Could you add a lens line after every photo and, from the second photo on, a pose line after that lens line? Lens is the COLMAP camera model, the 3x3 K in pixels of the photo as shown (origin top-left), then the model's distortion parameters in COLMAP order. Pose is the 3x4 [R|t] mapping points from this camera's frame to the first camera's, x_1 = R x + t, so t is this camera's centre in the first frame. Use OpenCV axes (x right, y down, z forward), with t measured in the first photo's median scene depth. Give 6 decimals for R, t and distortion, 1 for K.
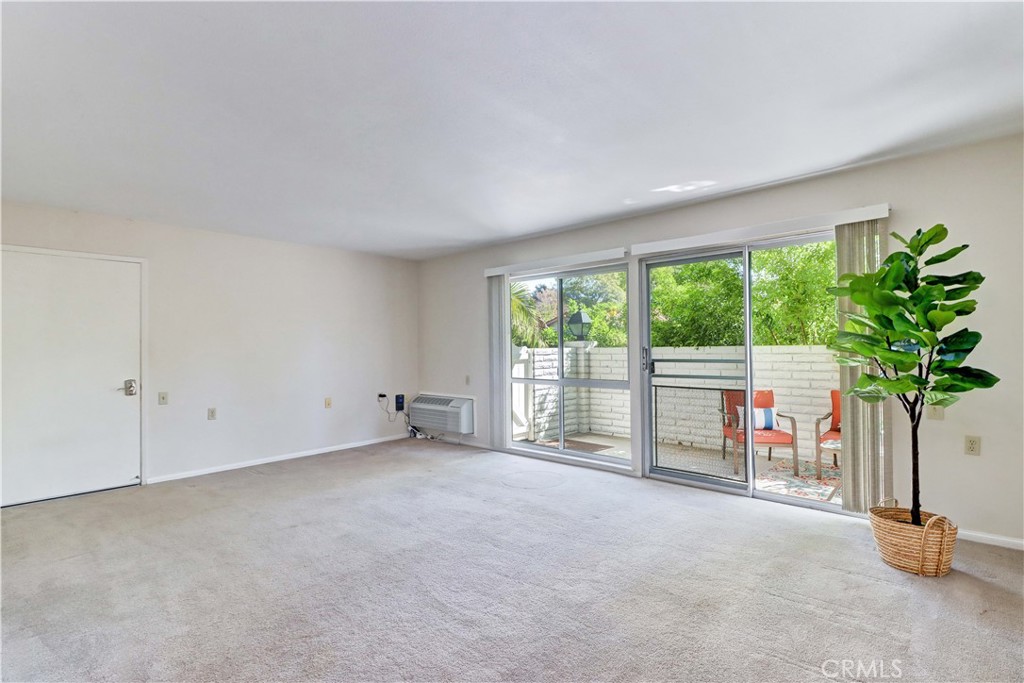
lens RADIAL K [[483.4, 0, 528.9], [0, 483.4, 341.2], [0, 0, 1]] dist [0.013730, 0.000212]
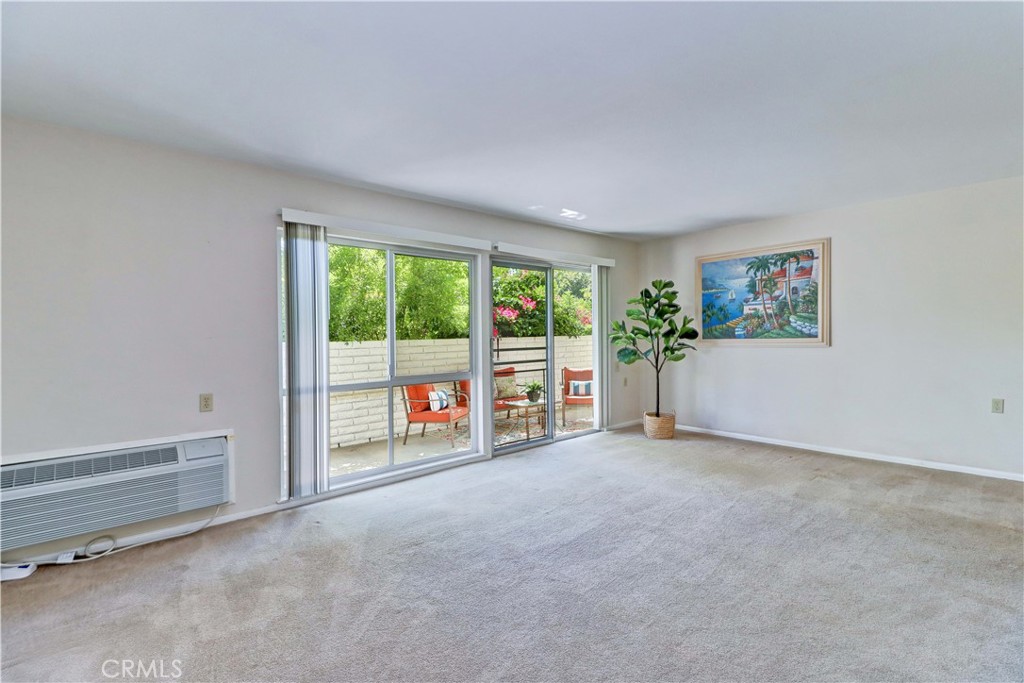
lens RADIAL K [[473.1, 0, 530.0], [0, 473.1, 333.2], [0, 0, 1]] dist [0.001596, -0.007523]
pose [[0.102124, 0.013576, 0.994679, -0.870554], [0.000671, 0.999906, -0.013717, 0.019447], [-0.994771, 0.002068, 0.102105, 0.881949]]
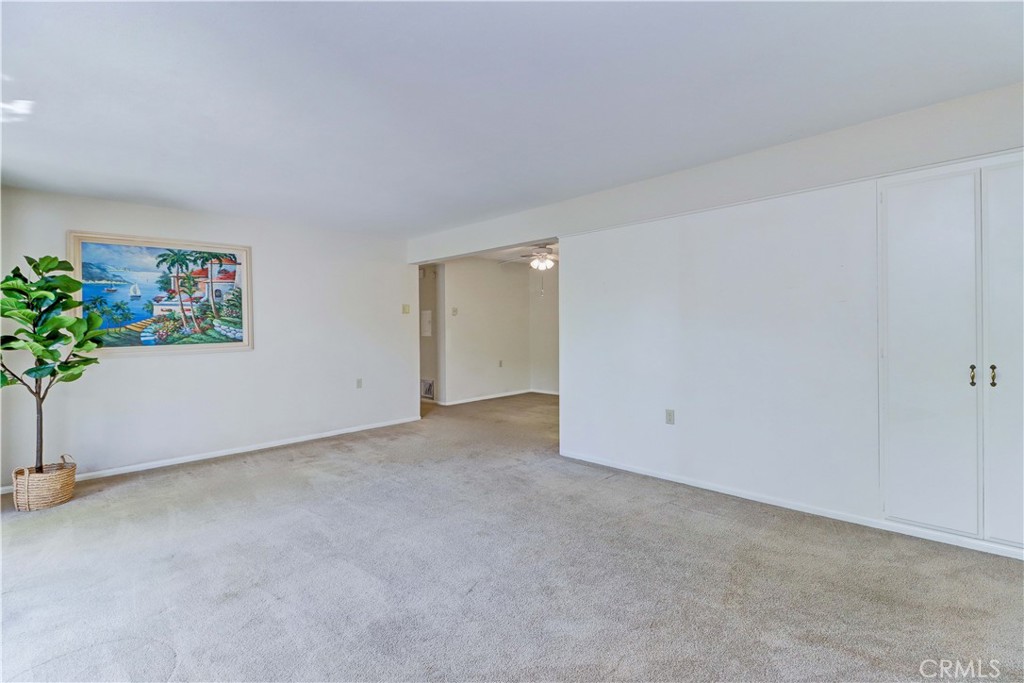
lens RADIAL K [[474.6, 0, 510.3], [0, 474.6, 333.4], [0, 0, 1]] dist [0.012066, -0.008690]
pose [[-0.997411, 0.032349, 0.064220, -0.385267], [0.032224, 0.999476, -0.002994, 0.019452], [-0.064283, -0.000917, -0.997931, 1.459880]]
